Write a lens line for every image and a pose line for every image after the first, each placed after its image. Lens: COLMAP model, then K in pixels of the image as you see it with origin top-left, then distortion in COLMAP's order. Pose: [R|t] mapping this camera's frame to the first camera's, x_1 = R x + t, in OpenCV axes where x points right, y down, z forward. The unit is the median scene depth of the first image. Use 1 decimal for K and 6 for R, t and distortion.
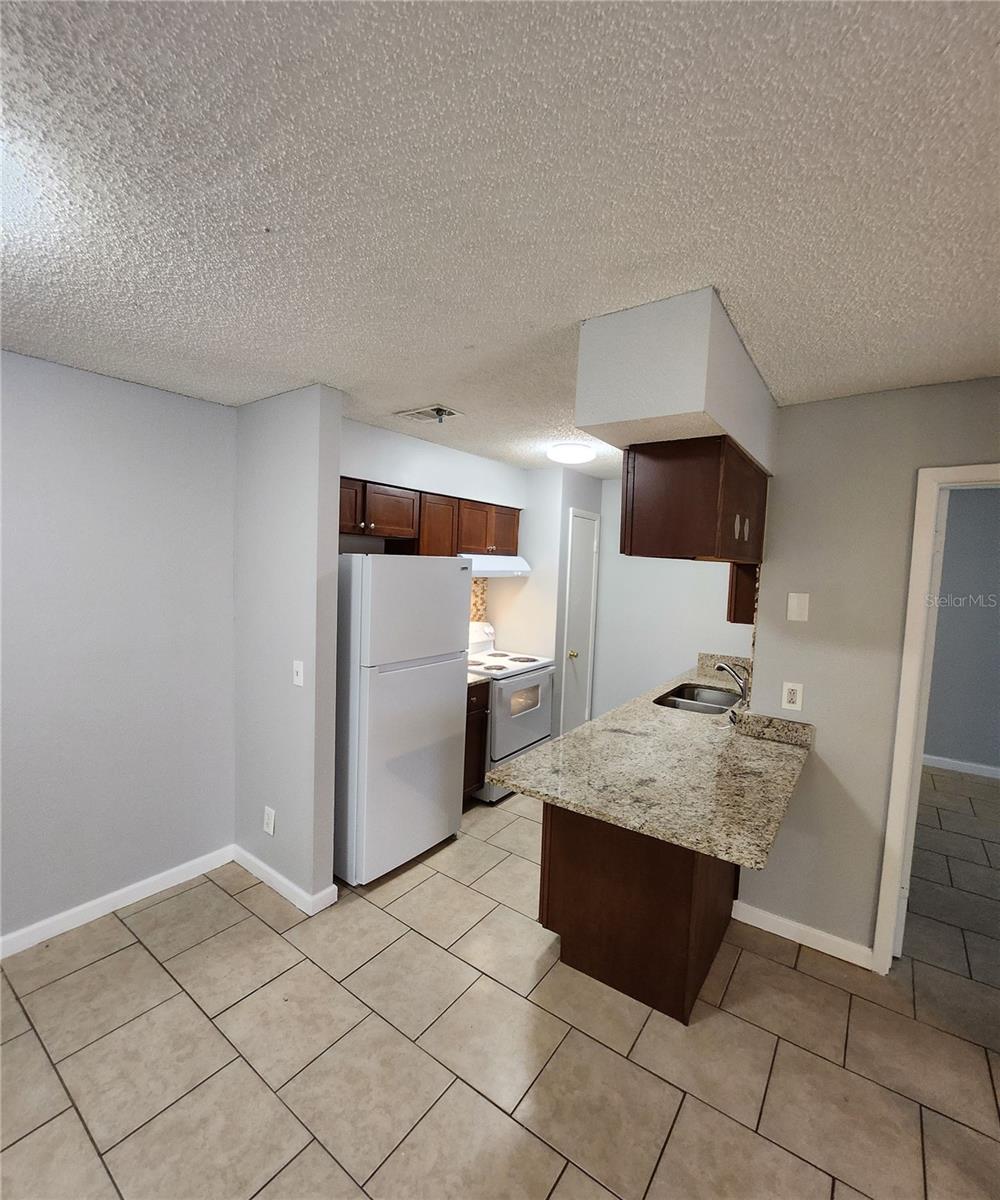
lens RADIAL K [[547.2, 0, 520.2], [0, 547.2, 603.5], [0, 0, 1]] dist [-0.018807, -0.001064]
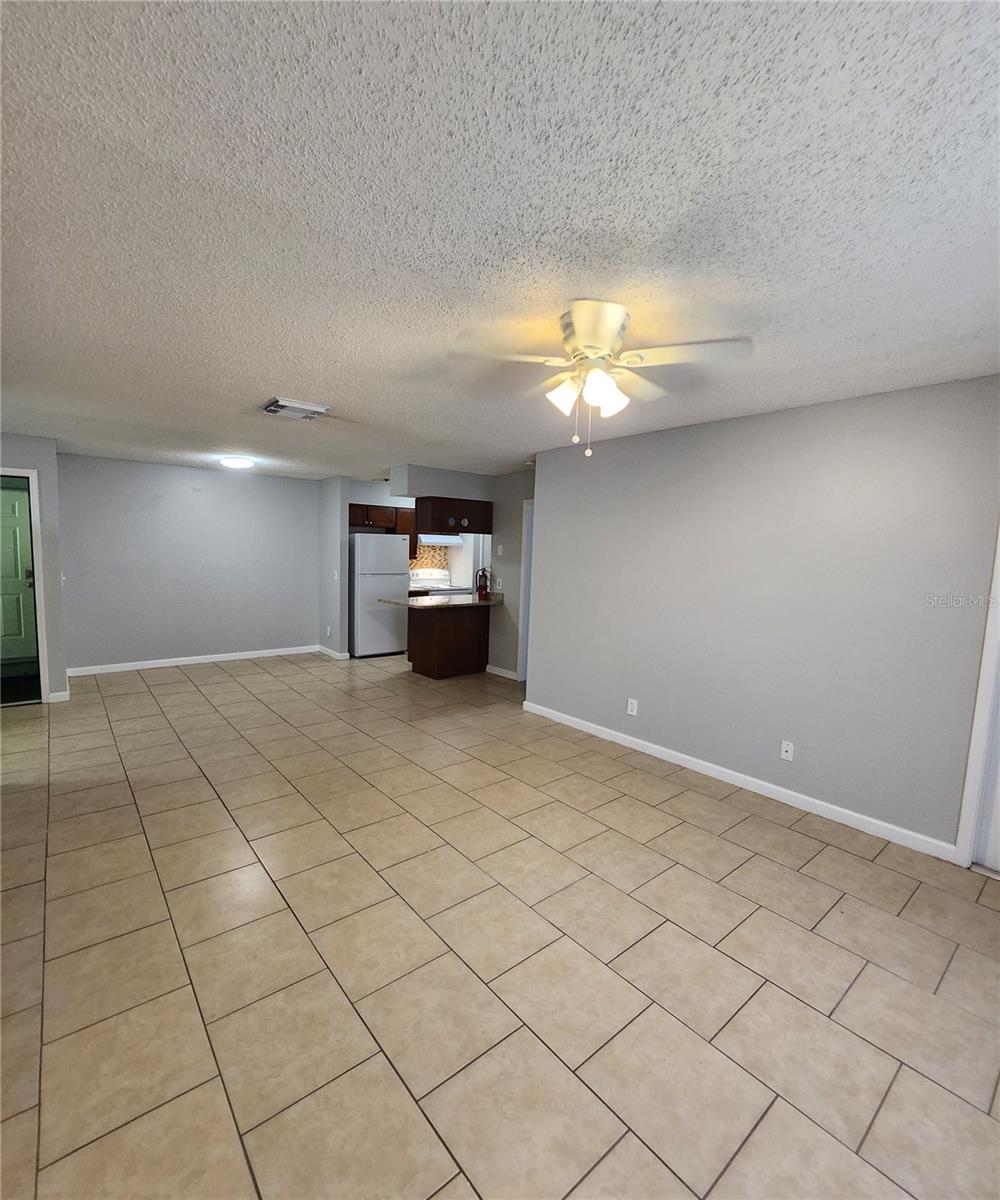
lens RADIAL K [[527.8, 0, 479.7], [0, 527.8, 602.7], [0, 0, 1]] dist [-0.015092, -0.002563]
pose [[0.965076, 0.019853, -0.261216, 1.099634], [-0.012293, 0.999458, 0.030544, 0.186744], [0.261680, -0.026266, 0.964797, -1.566596]]
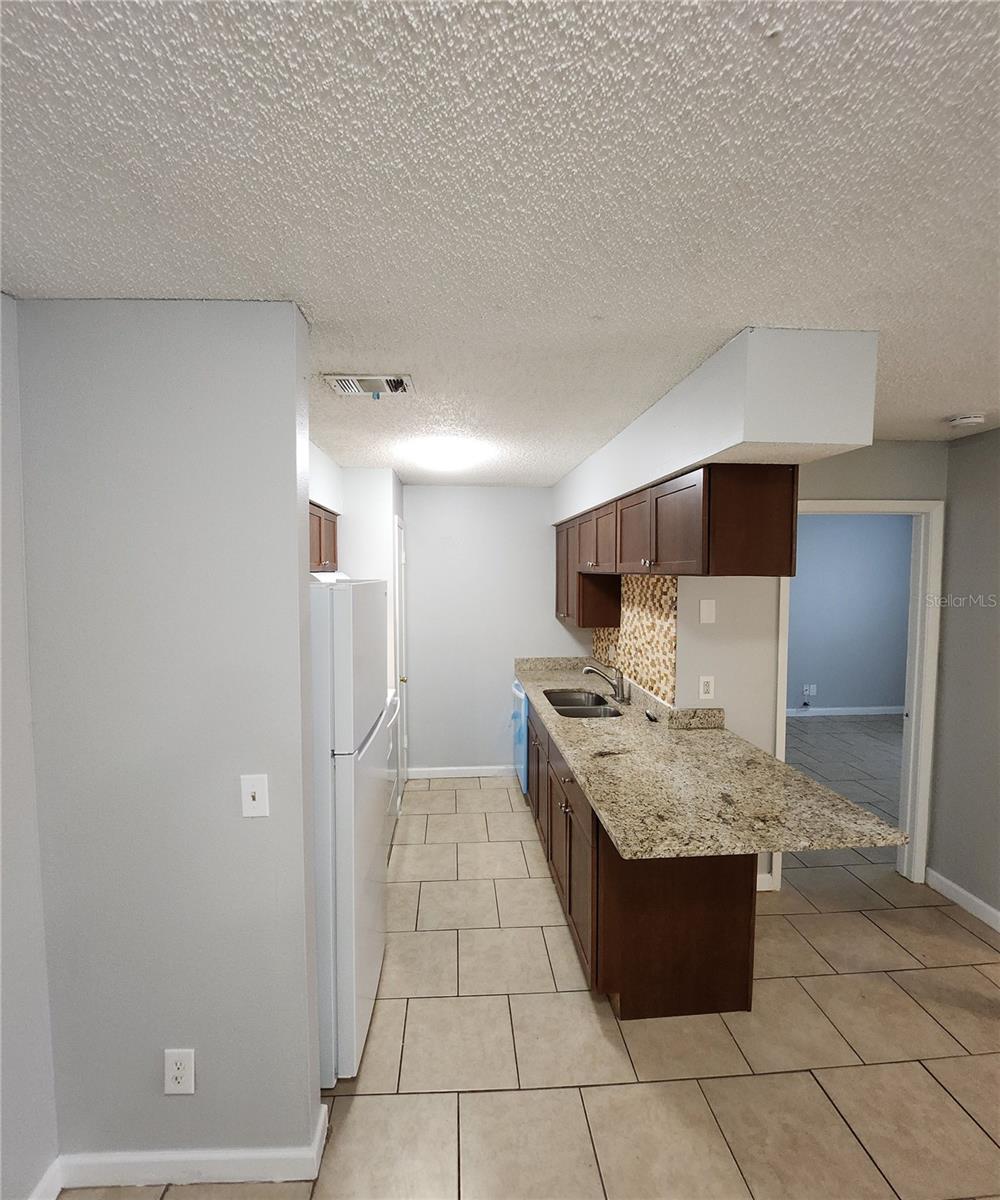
lens RADIAL K [[527.8, 0, 479.7], [0, 527.8, 602.7], [0, 0, 1]] dist [-0.015092, -0.002563]
pose [[0.775330, -0.073404, 0.627276, -0.585152], [0.073610, 0.996956, 0.025680, -0.077201], [-0.627251, 0.026264, 0.778374, 0.431478]]
